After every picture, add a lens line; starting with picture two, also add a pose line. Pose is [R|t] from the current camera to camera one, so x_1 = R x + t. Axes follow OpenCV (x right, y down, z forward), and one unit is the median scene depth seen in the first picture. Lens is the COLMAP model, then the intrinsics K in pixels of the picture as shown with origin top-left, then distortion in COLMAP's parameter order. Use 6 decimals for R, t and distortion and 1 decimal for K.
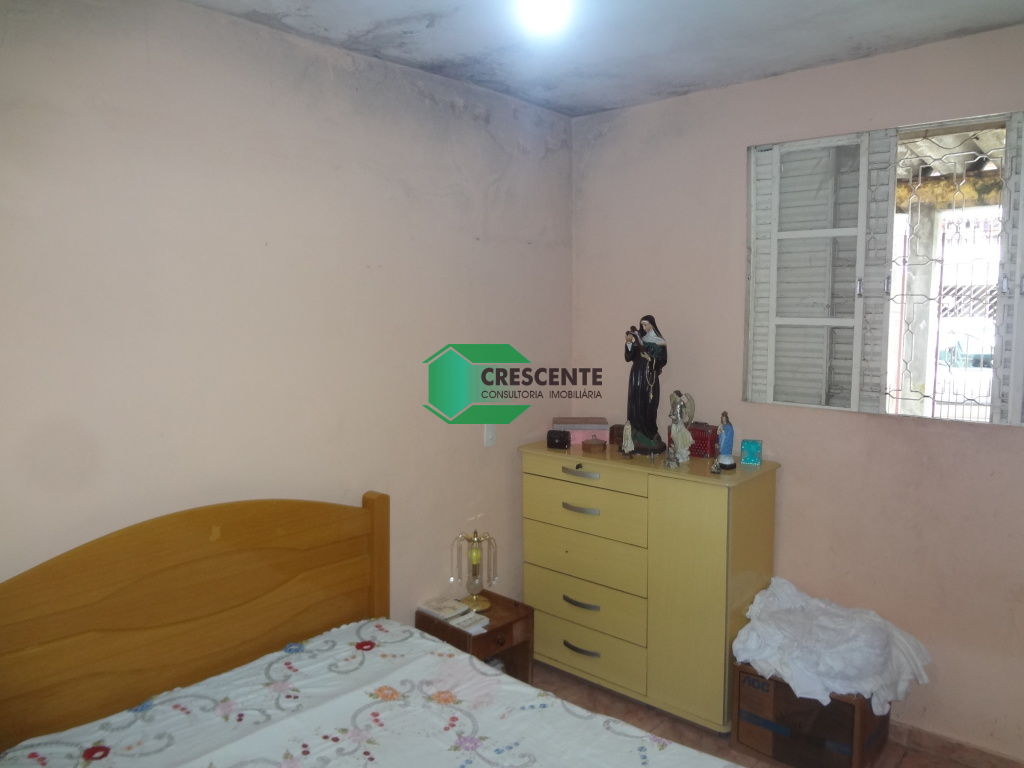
lens RADIAL K [[775.4, 0, 510.8], [0, 775.4, 383.8], [0, 0, 1]] dist [-0.014908, -0.001210]
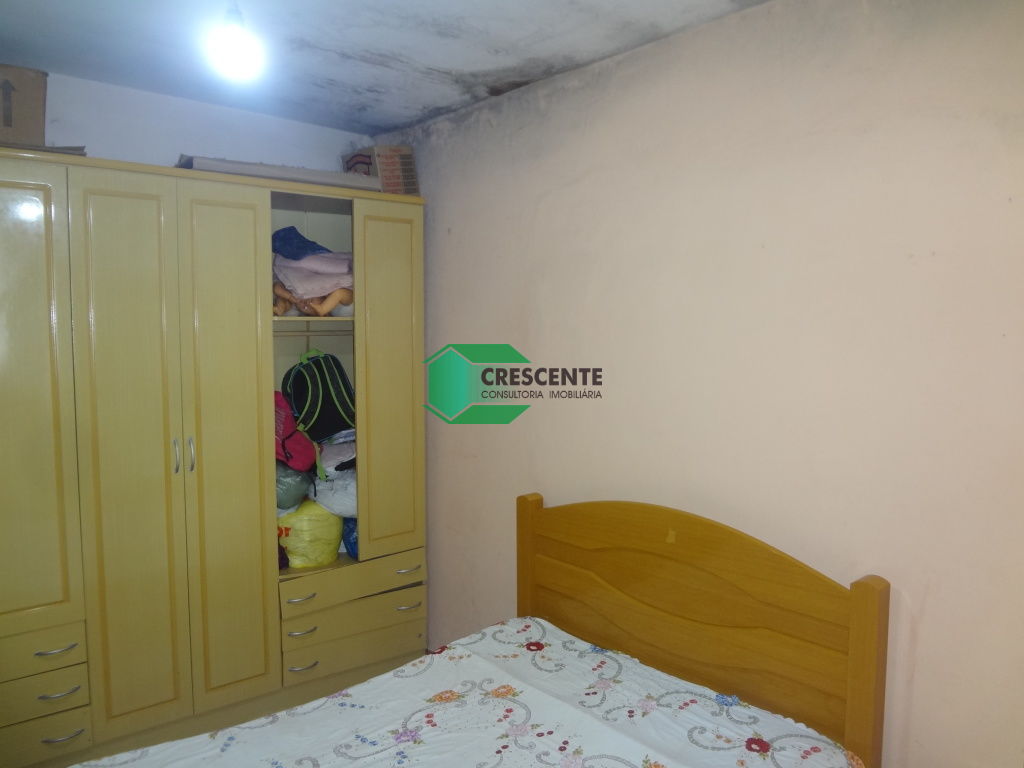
lens RADIAL K [[775.4, 0, 510.5], [0, 775.4, 383.6], [0, 0, 1]] dist [-0.014908, -0.001210]
pose [[-0.118938, 0.073813, -0.990154, 0.642369], [-0.092843, 0.992037, 0.085105, -0.076170], [0.988551, 0.102051, -0.111138, 0.868749]]
